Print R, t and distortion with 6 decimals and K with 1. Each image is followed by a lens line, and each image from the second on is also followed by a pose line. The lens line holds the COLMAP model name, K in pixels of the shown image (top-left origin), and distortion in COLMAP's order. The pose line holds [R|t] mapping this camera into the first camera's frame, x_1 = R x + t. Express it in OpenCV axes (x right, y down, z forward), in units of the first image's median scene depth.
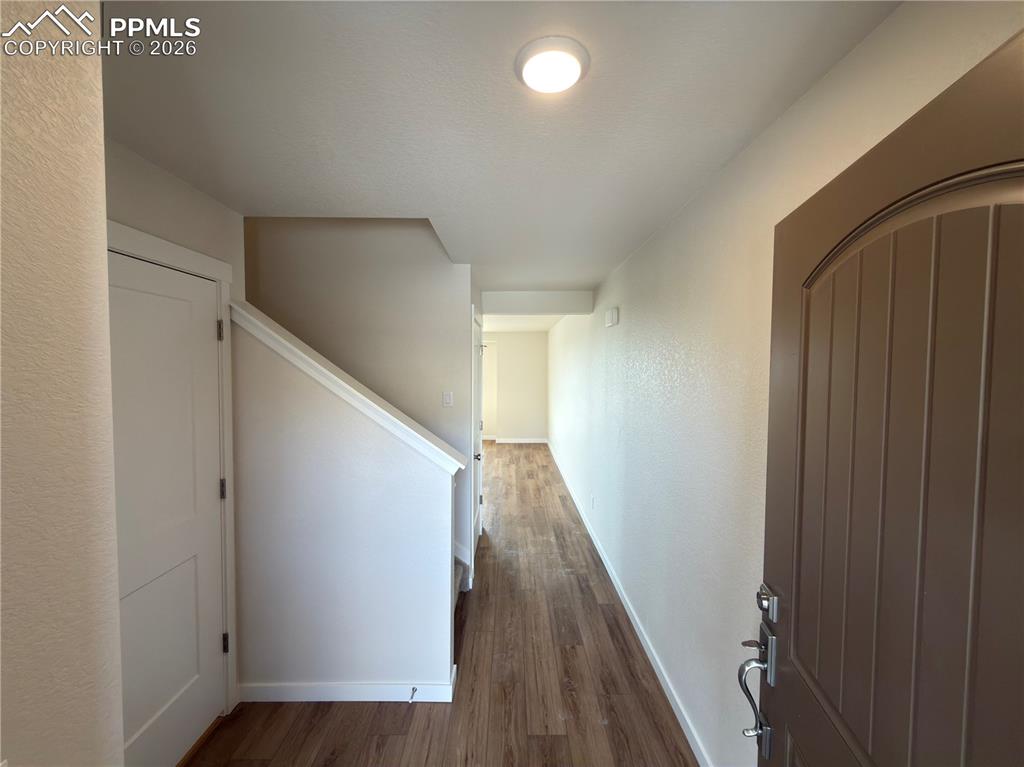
lens RADIAL K [[408.9, 0, 512.5], [0, 408.9, 382.8], [0, 0, 1]] dist [-0.000177, 0.000309]
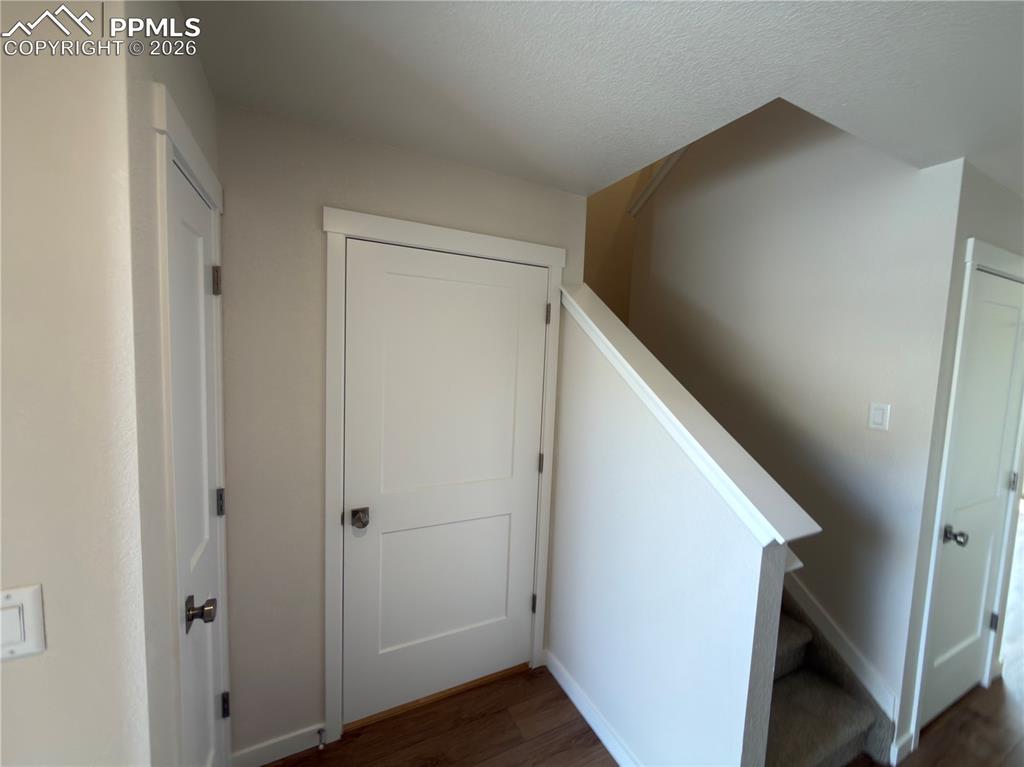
lens RADIAL K [[408.1, 0, 512.9], [0, 408.1, 383.2], [0, 0, 1]] dist [-0.000134, 0.000351]
pose [[0.441291, 0.080889, -0.893711, 0.193259], [-0.069834, 0.996004, 0.055666, -0.003057], [0.894643, 0.037847, 0.445176, 0.441393]]
